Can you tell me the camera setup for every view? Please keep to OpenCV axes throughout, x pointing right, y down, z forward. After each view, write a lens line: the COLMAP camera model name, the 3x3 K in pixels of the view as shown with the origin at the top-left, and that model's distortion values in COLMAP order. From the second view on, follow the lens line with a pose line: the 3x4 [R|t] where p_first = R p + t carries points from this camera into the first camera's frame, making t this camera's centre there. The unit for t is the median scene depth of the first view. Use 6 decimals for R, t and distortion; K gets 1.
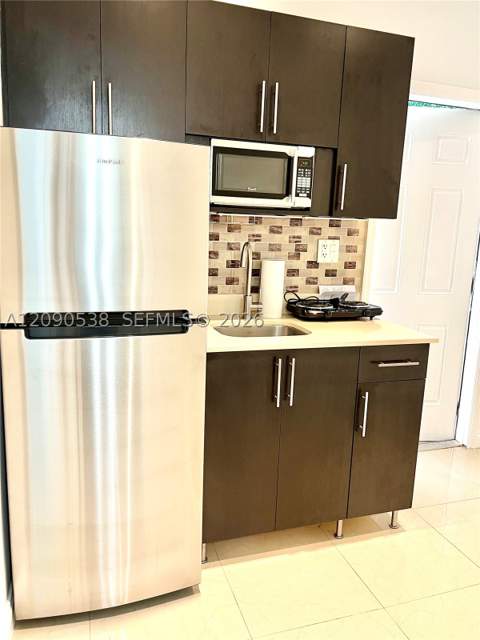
lens RADIAL K [[476.3, 0, 240.0], [0, 476.3, 320.0], [0, 0, 1]] dist [0.001720, -0.002284]
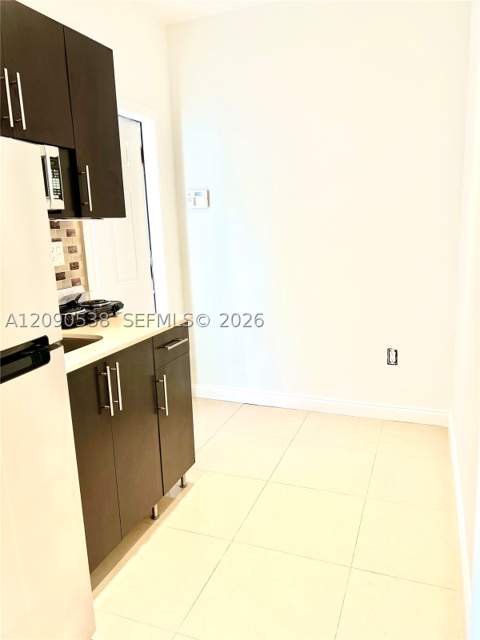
lens RADIAL K [[476.3, 0, 240.0], [0, 476.3, 320.0], [0, 0, 1]] dist [0.001720, -0.002284]
pose [[0.673158, -0.201593, 0.711491, -0.287140], [0.196478, 0.976301, 0.090731, -0.029646], [-0.712920, 0.078716, 0.696813, 0.077026]]
